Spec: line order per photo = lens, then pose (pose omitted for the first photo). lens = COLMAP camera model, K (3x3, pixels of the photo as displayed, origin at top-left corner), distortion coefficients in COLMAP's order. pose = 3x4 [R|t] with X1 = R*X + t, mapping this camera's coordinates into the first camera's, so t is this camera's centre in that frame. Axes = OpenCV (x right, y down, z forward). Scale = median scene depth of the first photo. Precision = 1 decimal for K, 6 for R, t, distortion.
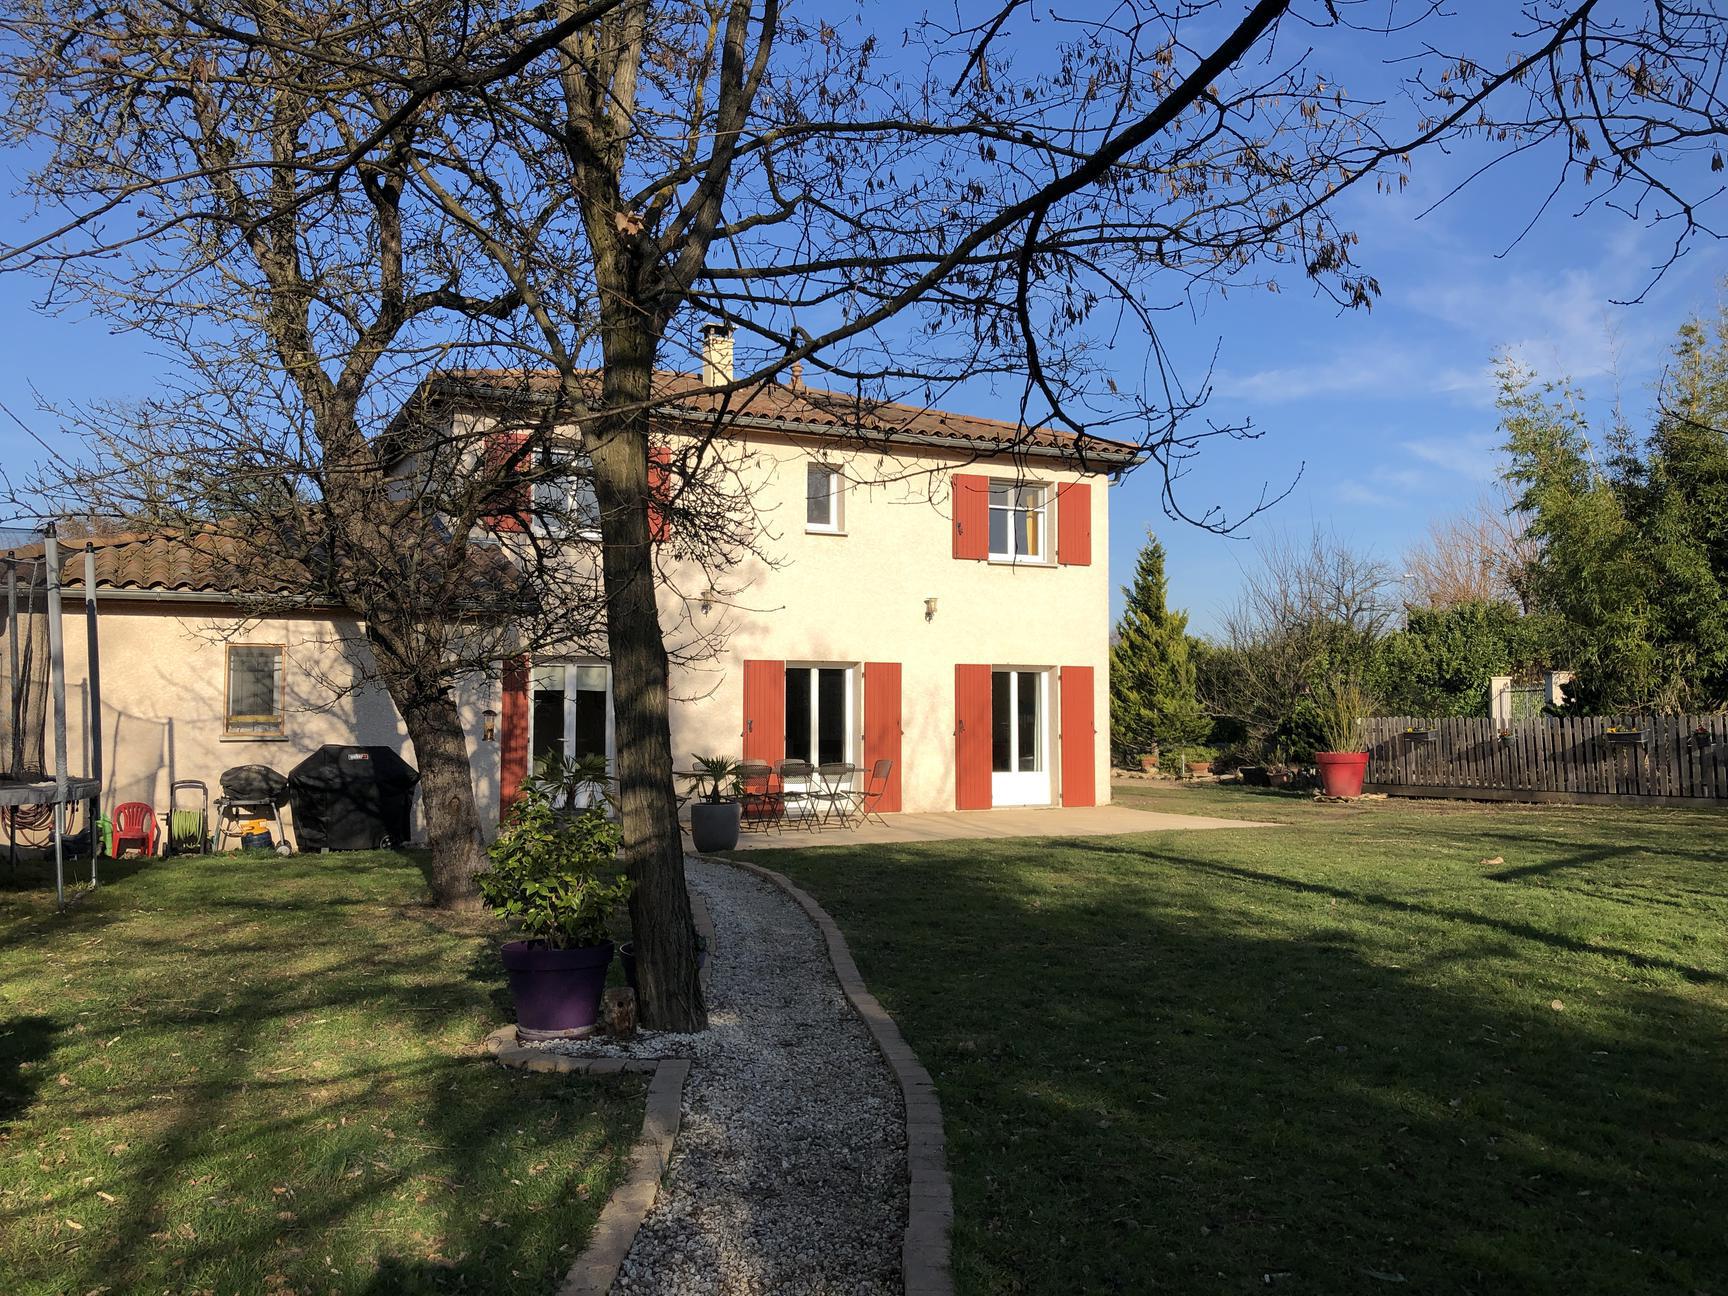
lens RADIAL K [[1411.0, 0, 859.0], [0, 1411.0, 647.7], [0, 0, 1]] dist [0.035230, -0.050450]
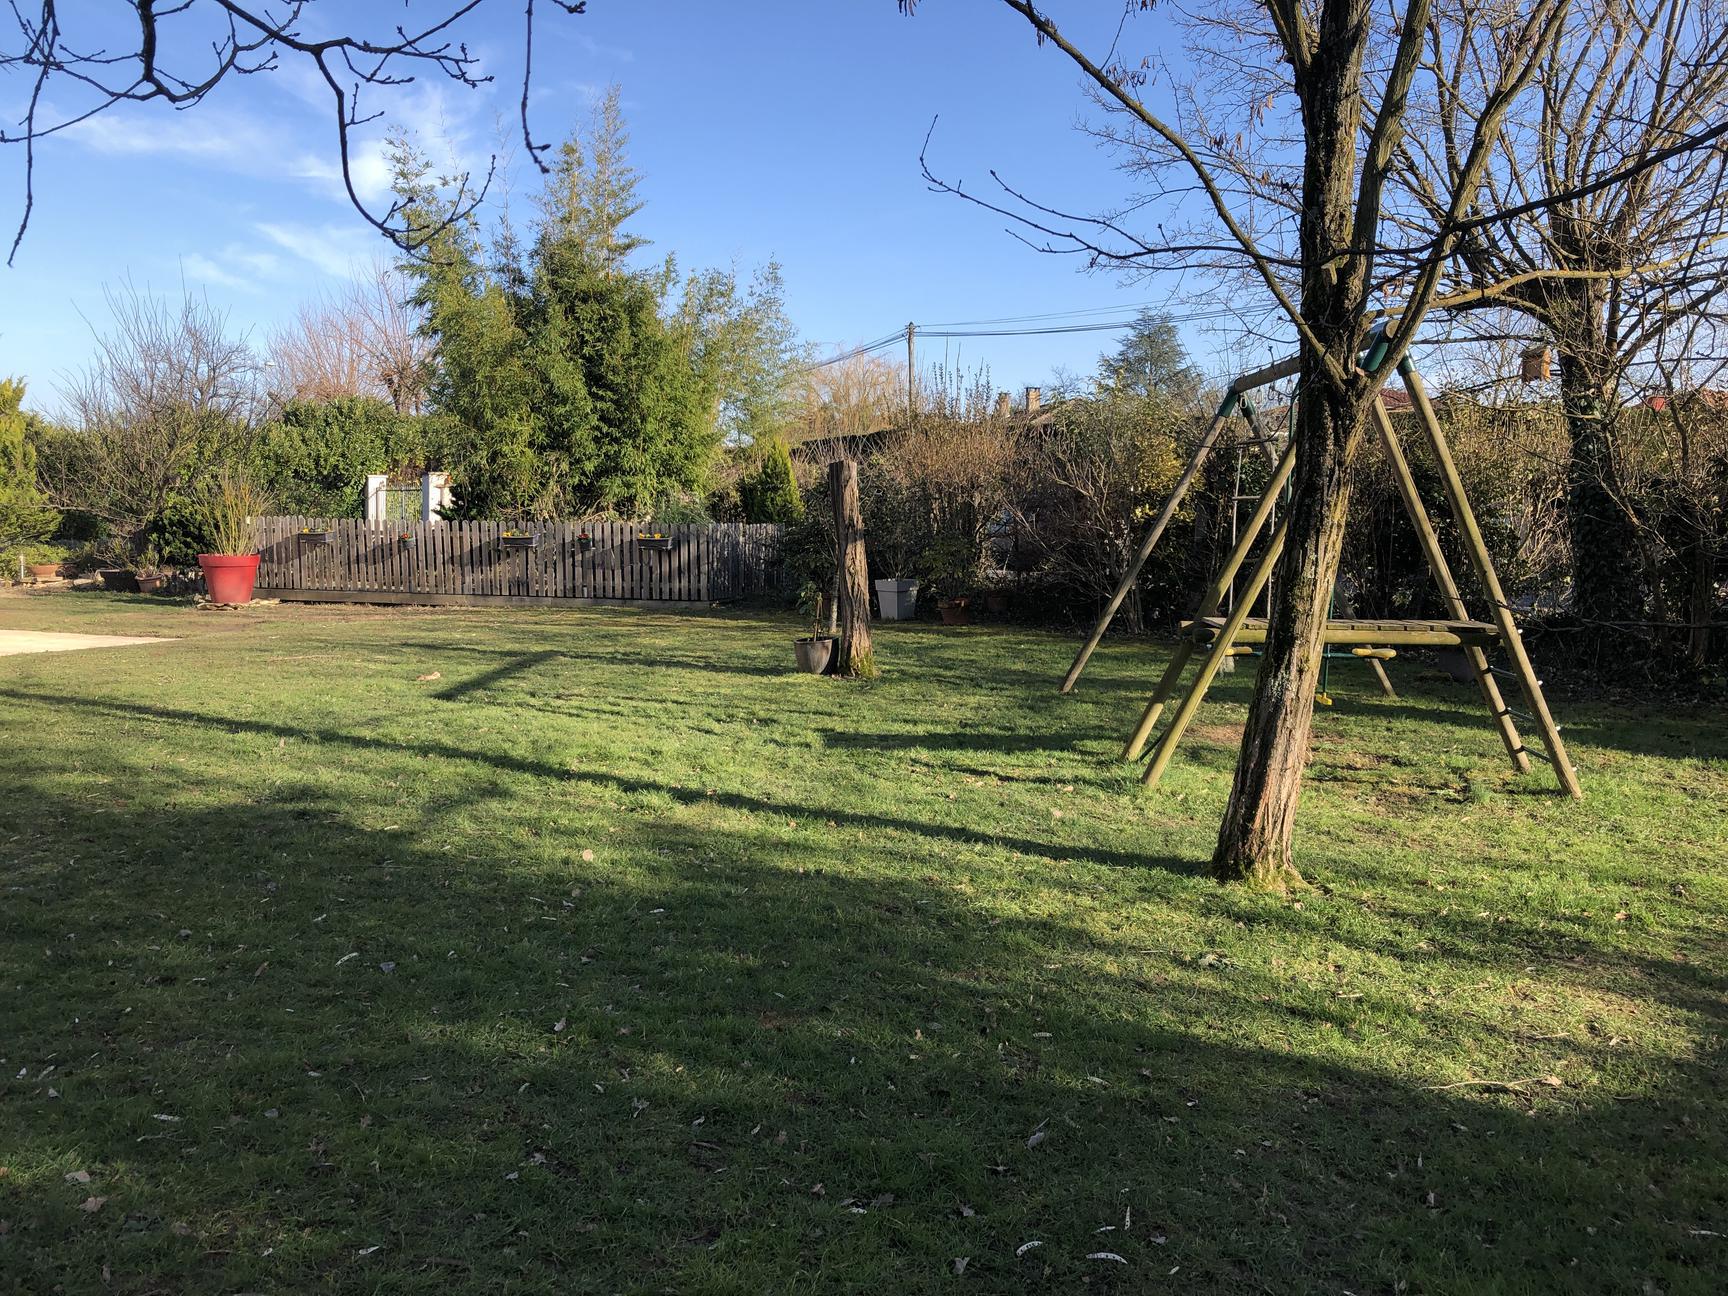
lens RADIAL K [[1411.0, 0, 866.9], [0, 1411.0, 633.5], [0, 0, 1]] dist [0.035230, -0.050450]
pose [[0.714017, -0.039864, 0.698992, -0.003147], [-0.055001, 0.992098, 0.112764, -0.000469], [-0.697964, -0.118960, 0.706183, 0.110019]]
